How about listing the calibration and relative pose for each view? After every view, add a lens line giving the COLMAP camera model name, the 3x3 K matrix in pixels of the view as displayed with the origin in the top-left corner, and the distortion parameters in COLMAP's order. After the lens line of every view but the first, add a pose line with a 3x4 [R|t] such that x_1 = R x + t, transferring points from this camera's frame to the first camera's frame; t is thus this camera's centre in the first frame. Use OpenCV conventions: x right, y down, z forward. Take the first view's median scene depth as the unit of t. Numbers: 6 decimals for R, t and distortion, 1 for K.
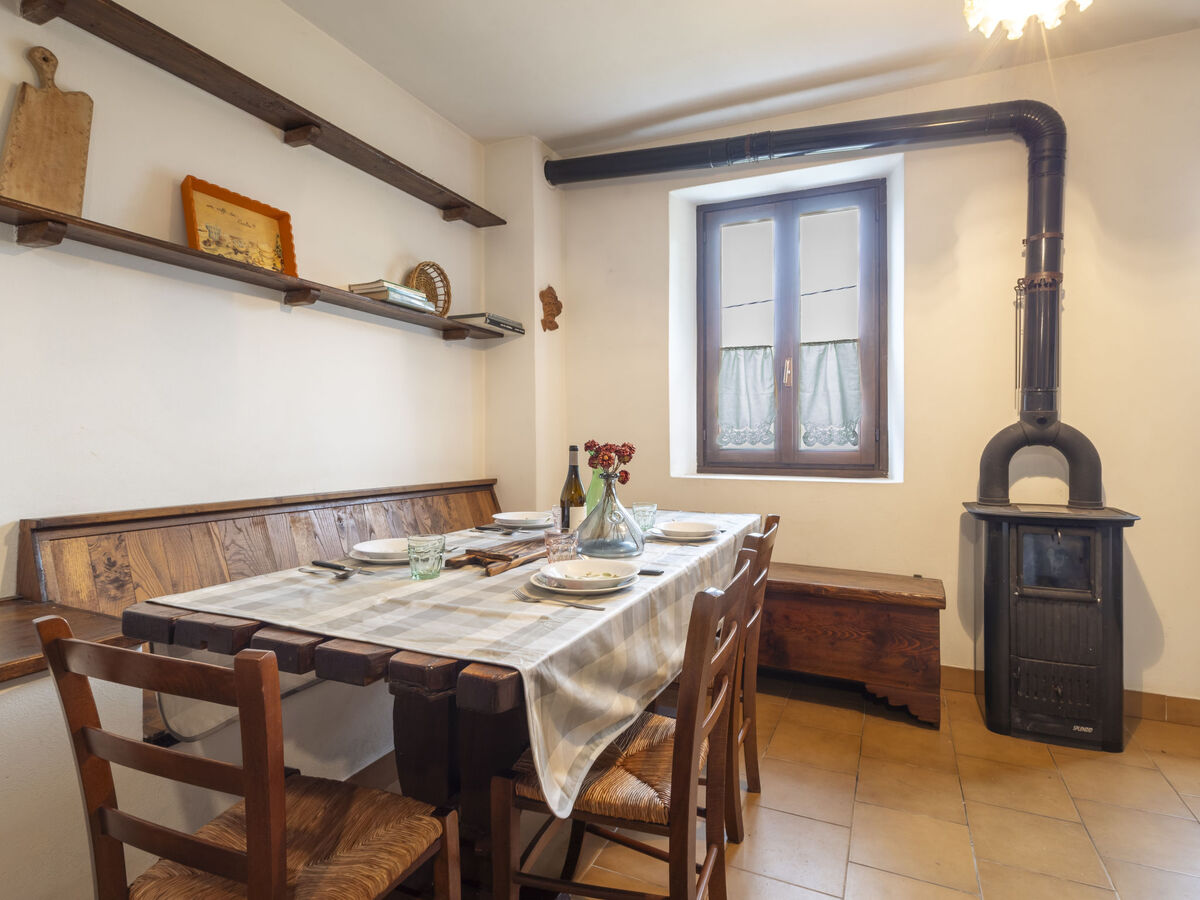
lens RADIAL K [[639.6, 0, 643.2], [0, 639.6, 441.9], [0, 0, 1]] dist [0.003046, -0.001090]
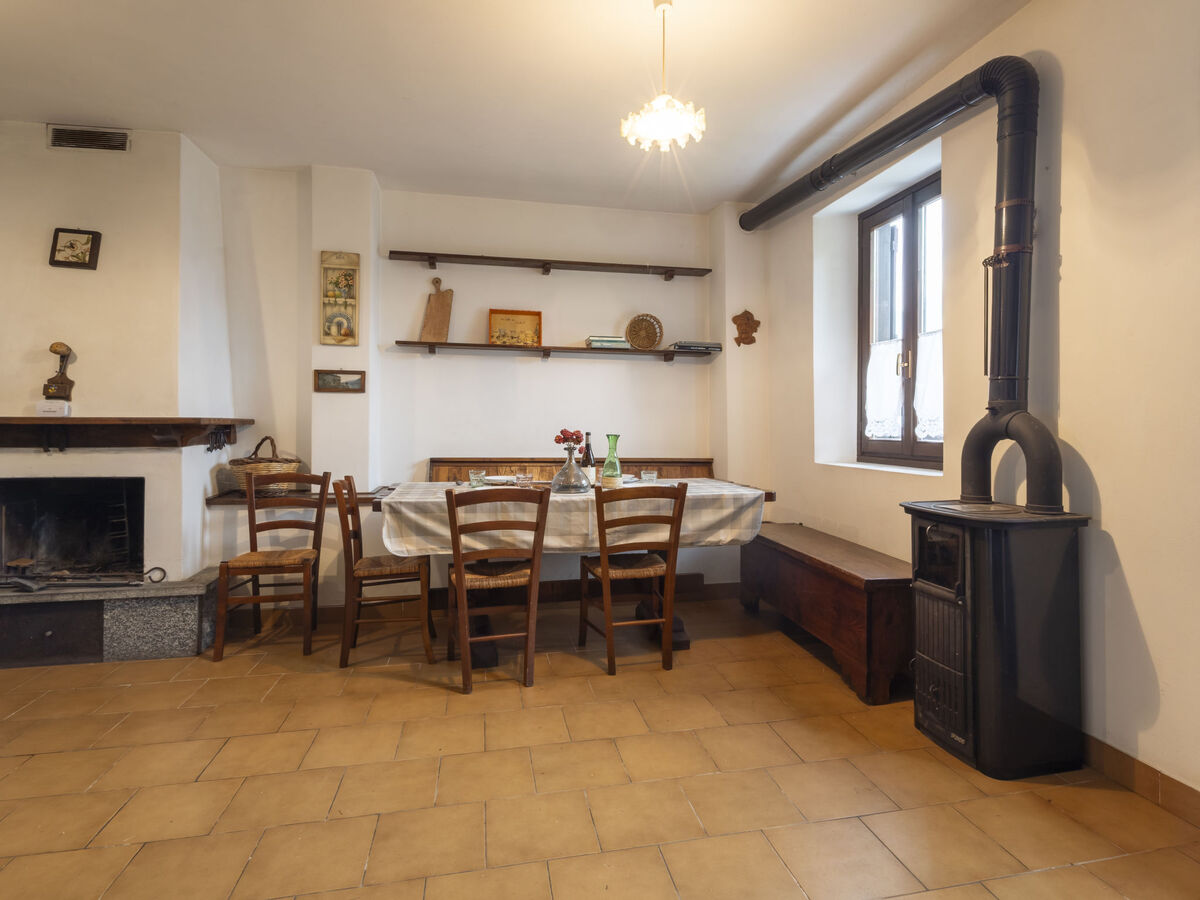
lens RADIAL K [[658.7, 0, 606.2], [0, 658.7, 434.8], [0, 0, 1]] dist [0.003145, 0.000605]
pose [[0.573347, 0.010741, -0.819242, 1.038096], [-0.010018, 0.999931, 0.006099, 0.001757], [0.819251, 0.004710, 0.573416, 0.017720]]
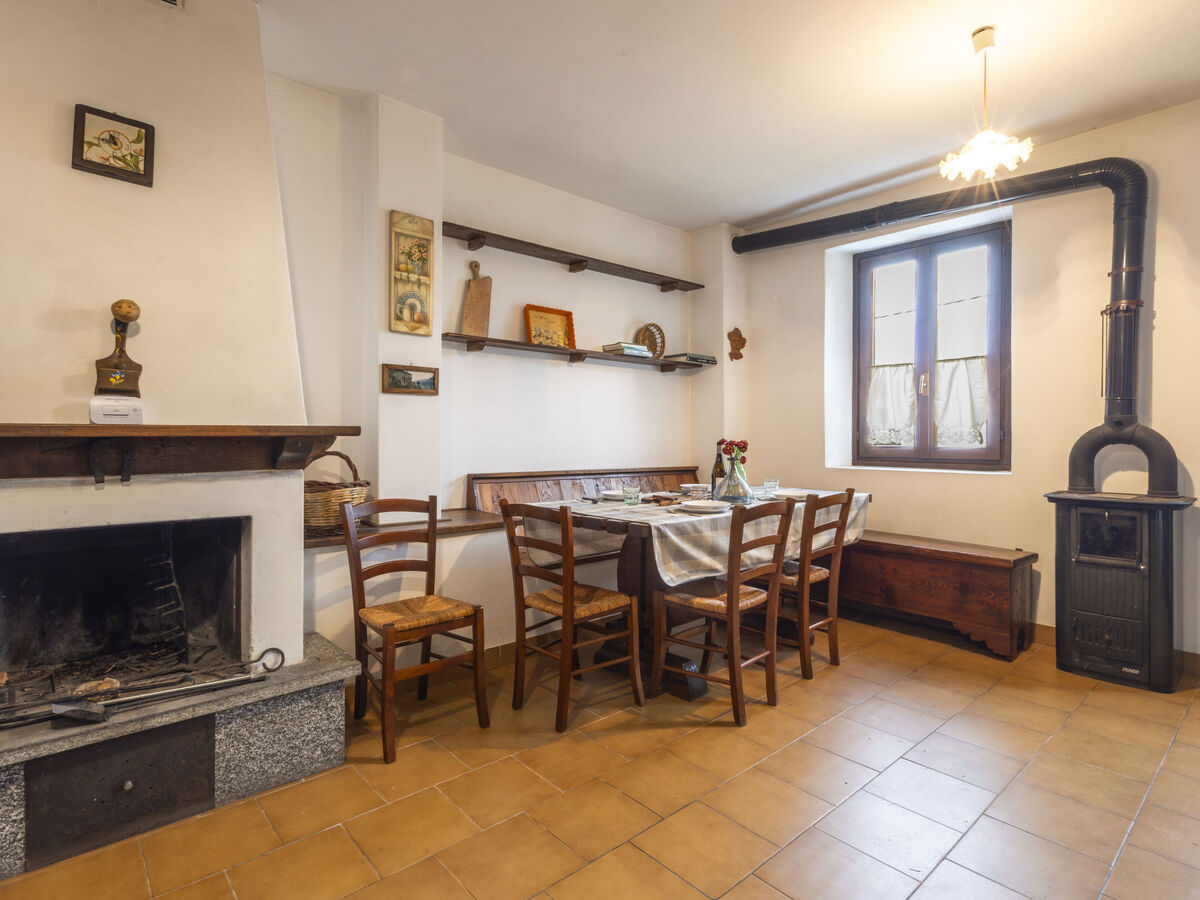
lens RADIAL K [[646.0, 0, 600.0], [0, 646.0, 450.0], [0, 0, 1]] dist [0.004162, 0.000629]
pose [[0.899122, 0.008561, -0.437615, 0.269502], [-0.002924, 0.999904, 0.013555, 0.003609], [0.437689, -0.010908, 0.899060, -0.513331]]
